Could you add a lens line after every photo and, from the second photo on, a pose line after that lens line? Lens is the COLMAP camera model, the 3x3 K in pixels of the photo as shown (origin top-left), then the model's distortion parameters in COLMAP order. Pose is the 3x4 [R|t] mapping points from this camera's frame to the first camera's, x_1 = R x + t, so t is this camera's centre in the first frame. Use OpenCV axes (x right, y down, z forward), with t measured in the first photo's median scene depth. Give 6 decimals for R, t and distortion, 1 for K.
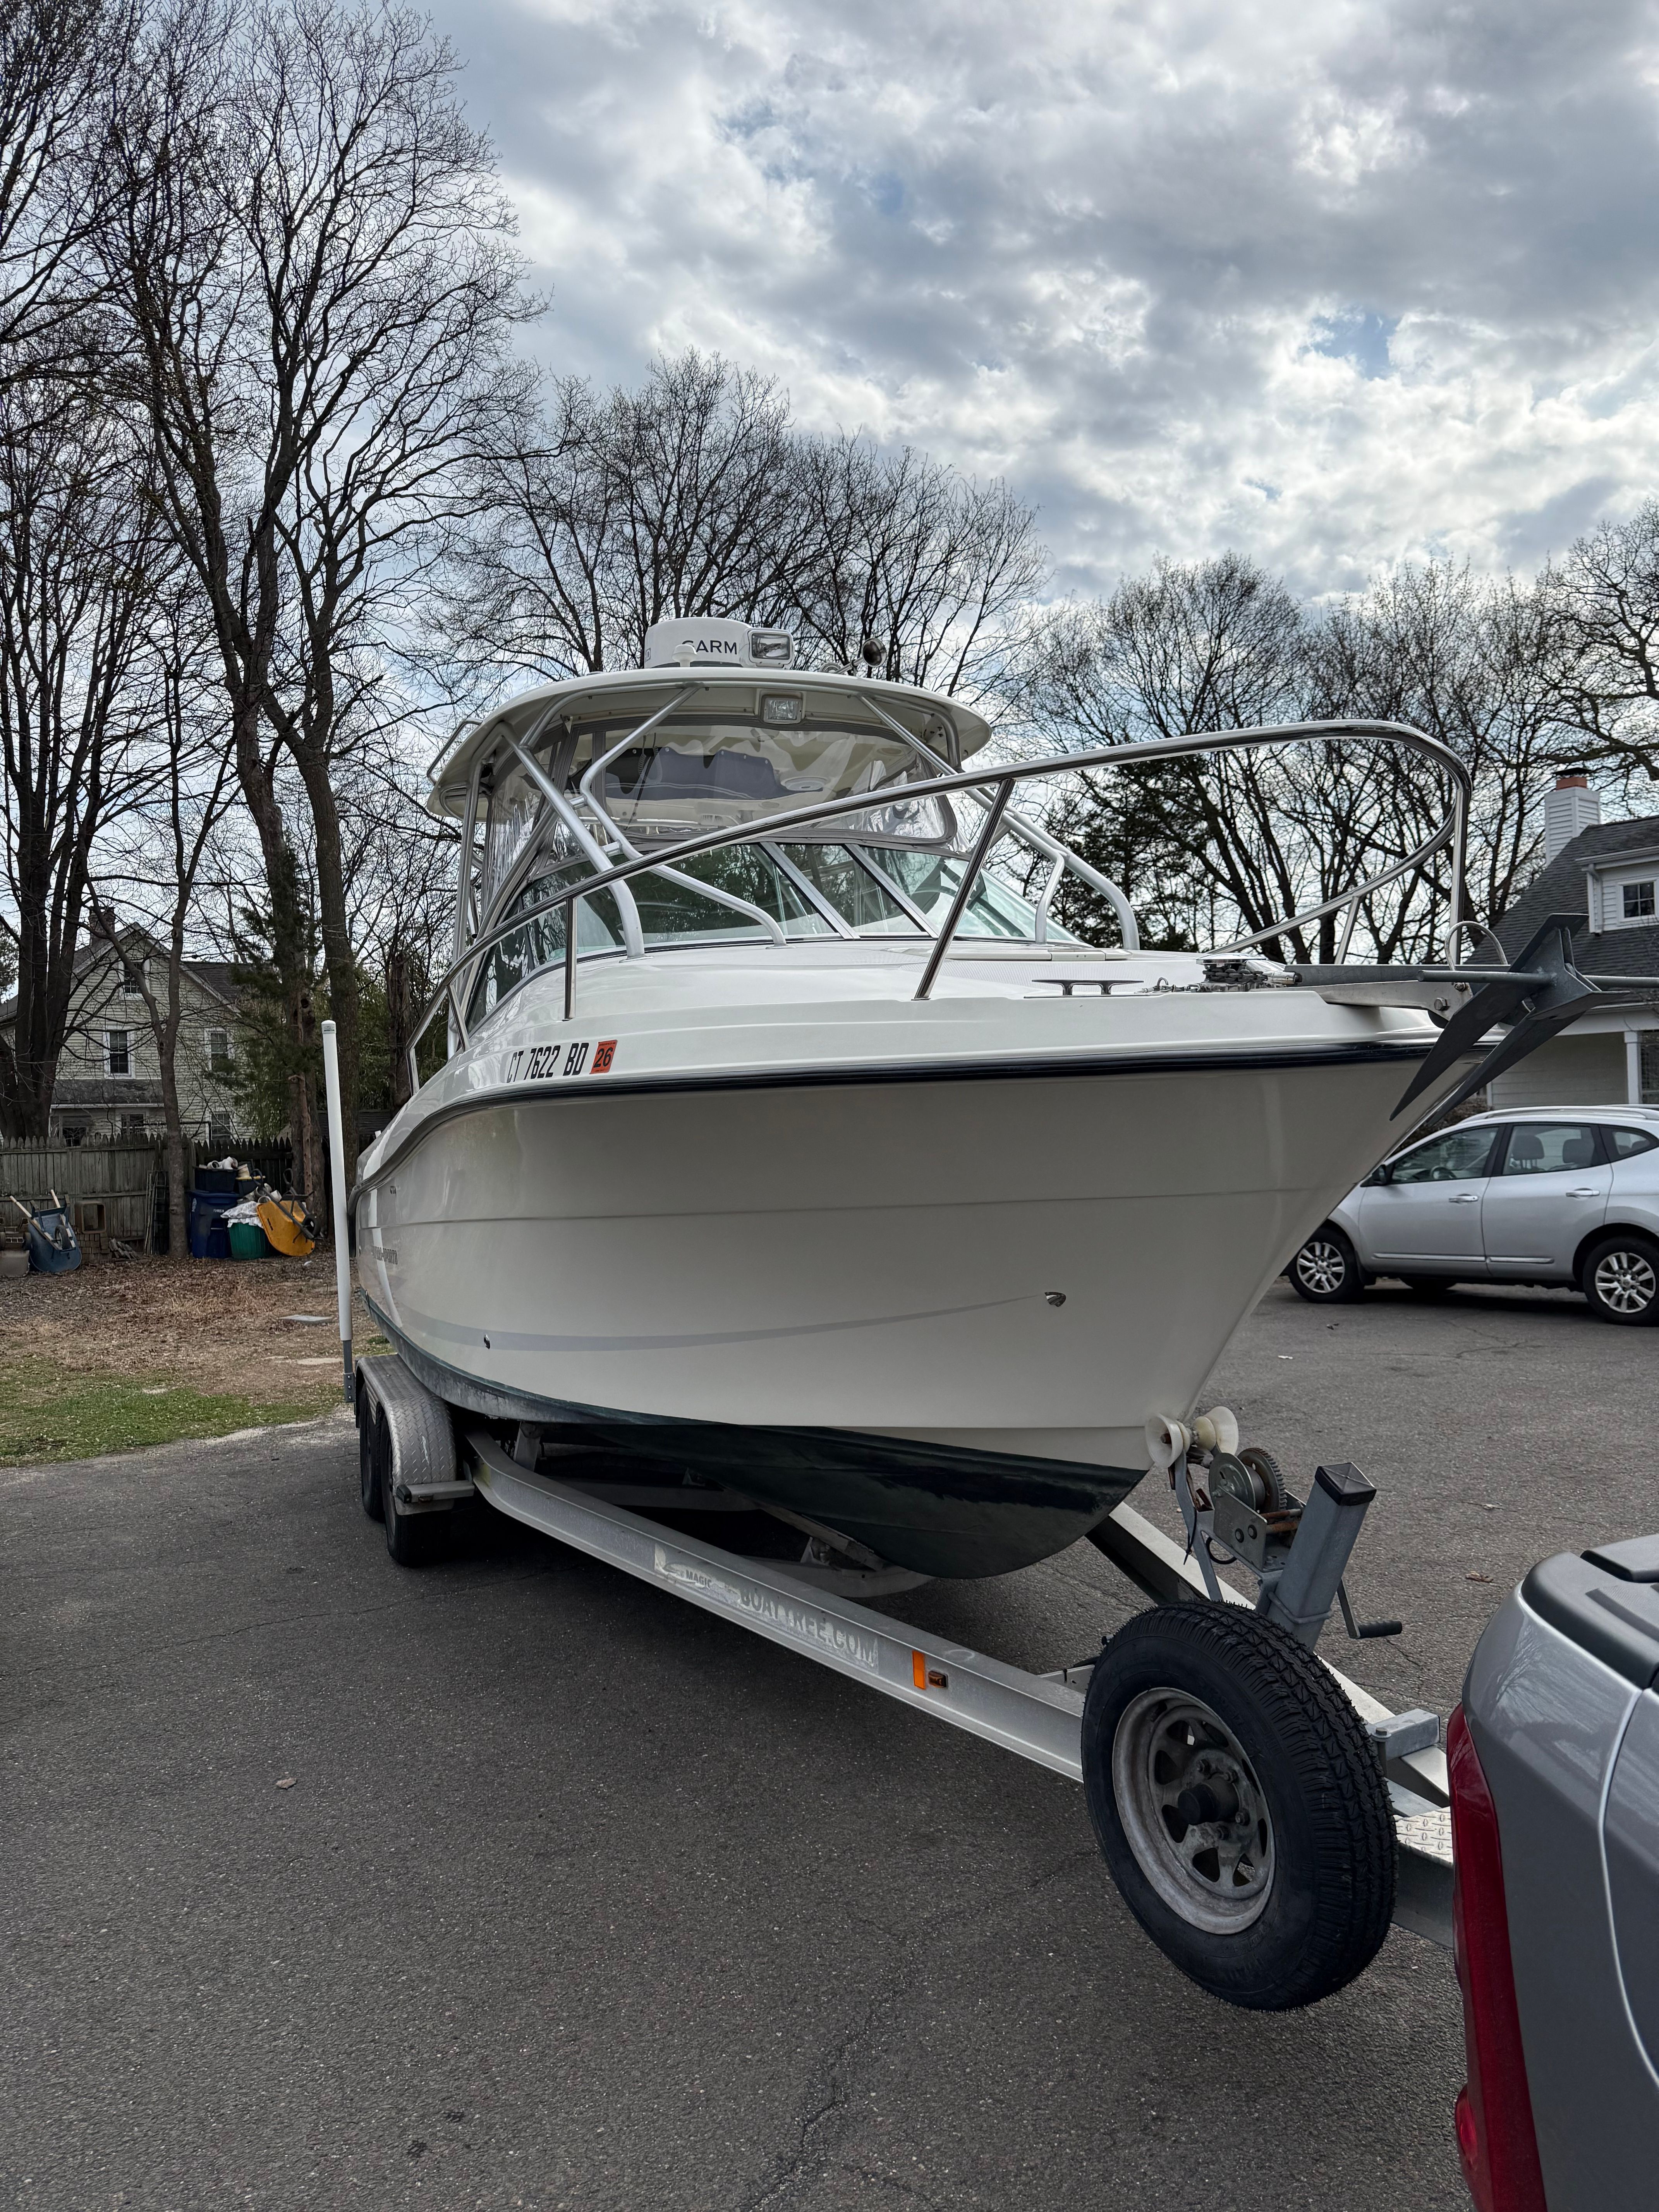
lens RADIAL K [[1607.7, 0, 834.4], [0, 1607.7, 1086.0], [0, 0, 1]] dist [0.006497, -0.007529]
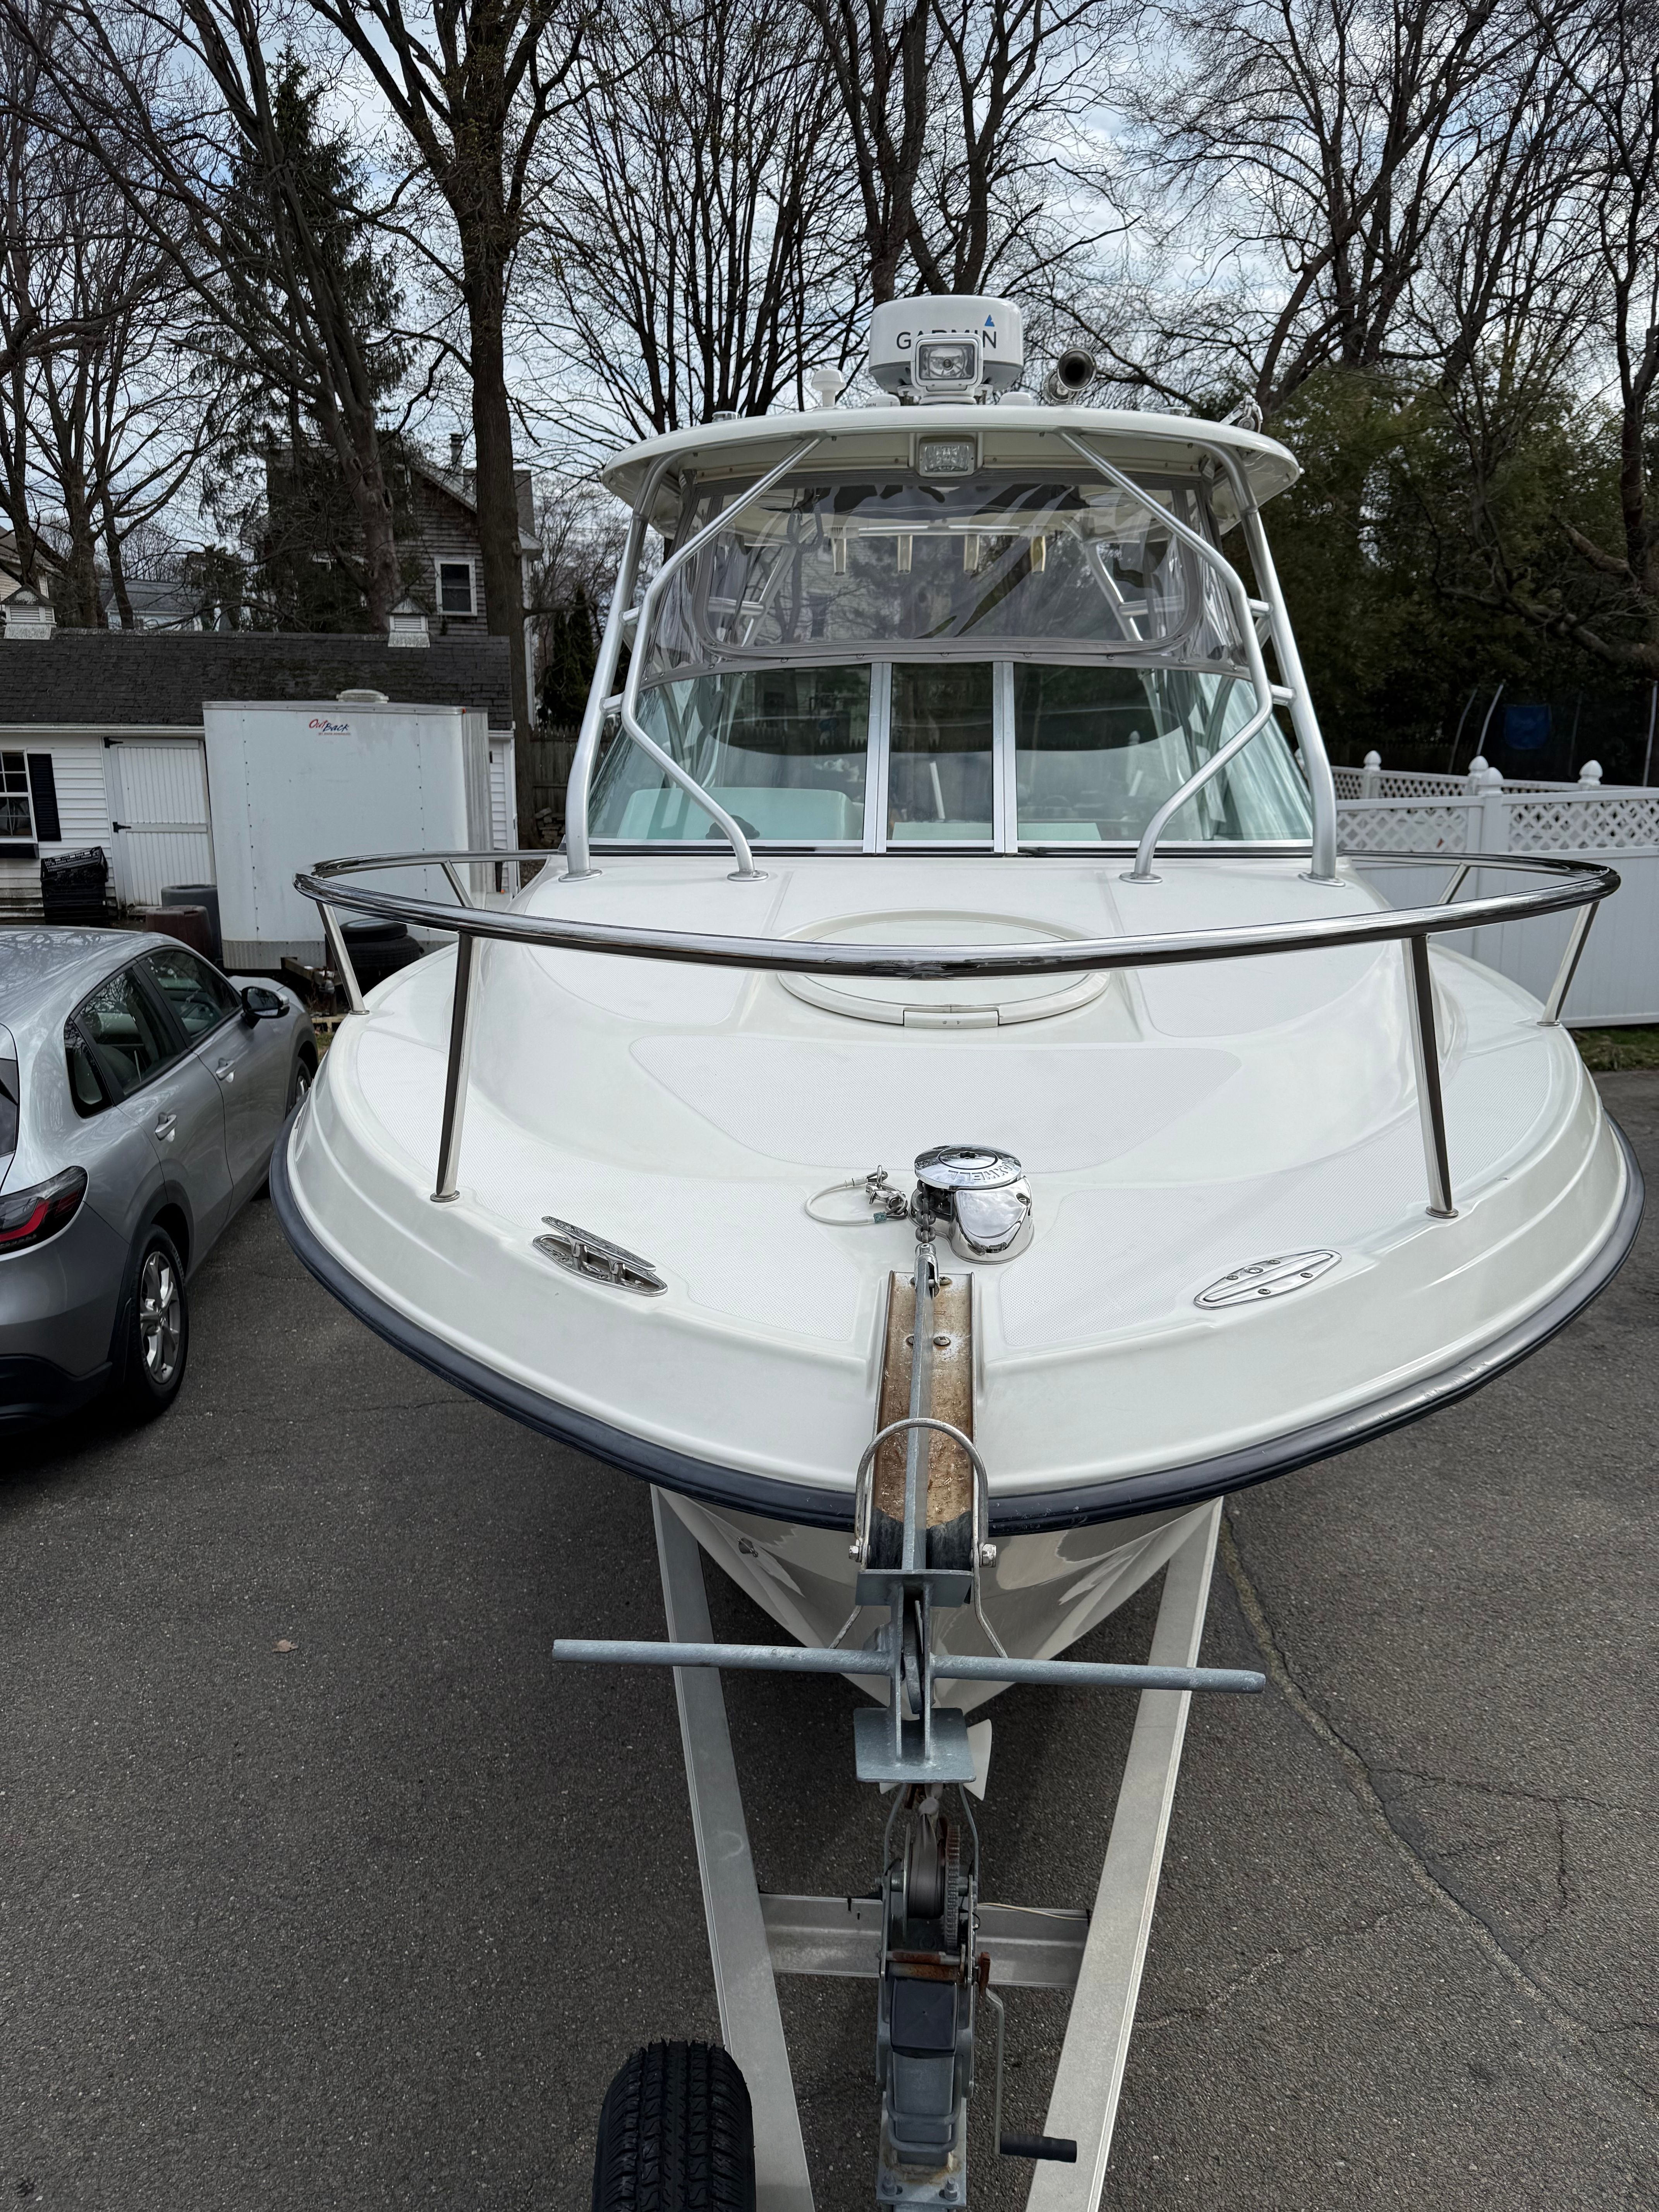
lens RADIAL K [[1607.7, 0, 834.4], [0, 1607.7, 1086.0], [0, 0, 1]] dist [0.006497, -0.007529]
pose [[0.893376, 0.155607, -0.421505, 0.529859], [-0.031241, 0.957357, 0.287213, -0.322126], [0.448223, -0.243420, 0.860141, 0.526949]]
